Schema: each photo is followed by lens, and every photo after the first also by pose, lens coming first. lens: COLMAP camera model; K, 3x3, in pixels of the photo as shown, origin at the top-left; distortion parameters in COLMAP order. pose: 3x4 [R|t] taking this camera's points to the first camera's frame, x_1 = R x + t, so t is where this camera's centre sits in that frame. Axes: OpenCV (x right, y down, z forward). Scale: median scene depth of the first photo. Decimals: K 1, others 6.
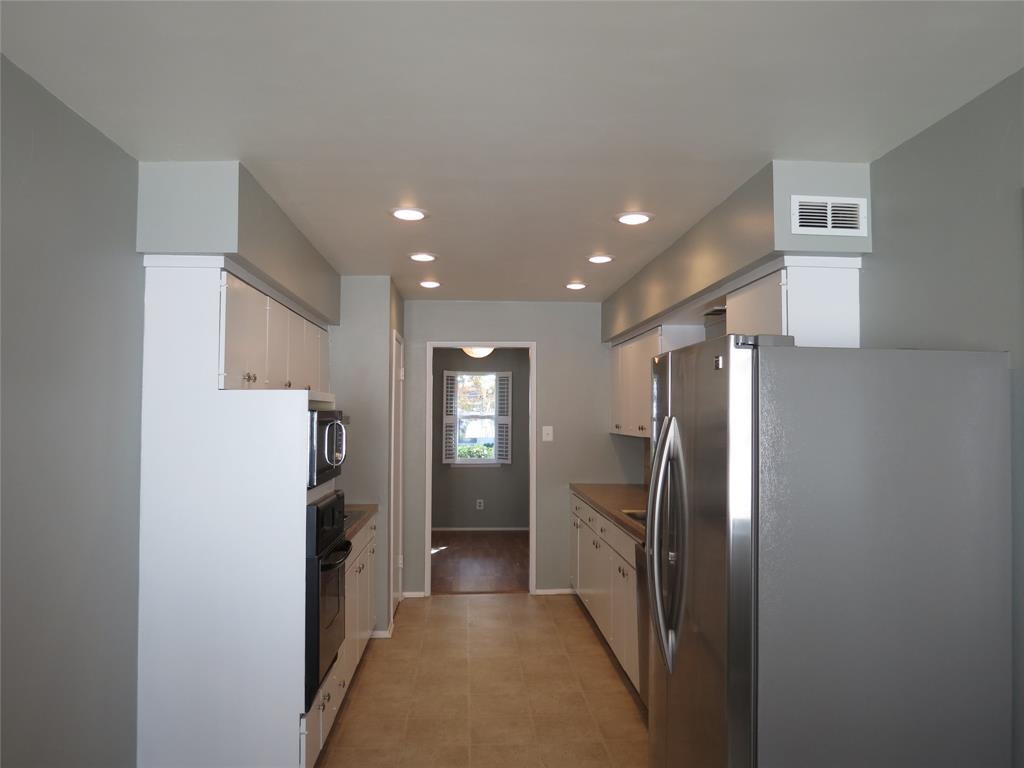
lens RADIAL K [[737.6, 0, 509.2], [0, 737.6, 384.5], [0, 0, 1]] dist [0.000461, -0.010761]
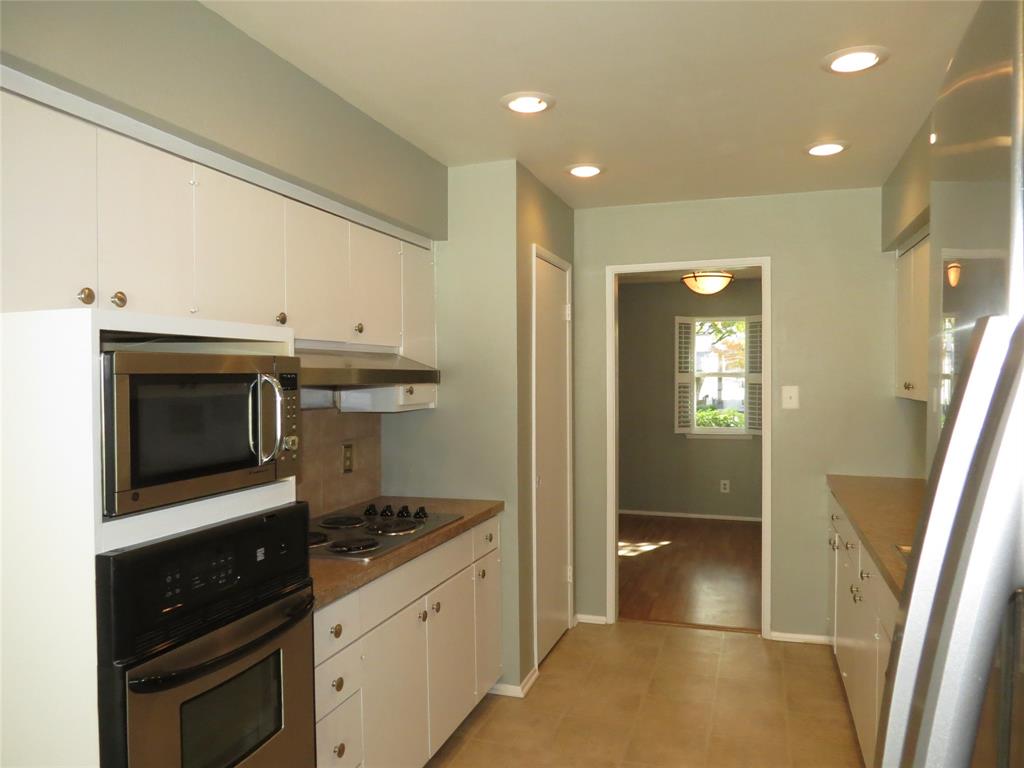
lens RADIAL K [[737.6, 0, 520.3], [0, 737.6, 386.0], [0, 0, 1]] dist [0.000461, -0.010761]
pose [[0.931065, -0.001172, -0.364852, 0.067624], [0.021277, 0.998467, 0.051090, 0.017844], [0.364233, -0.055331, 0.929663, 0.305797]]
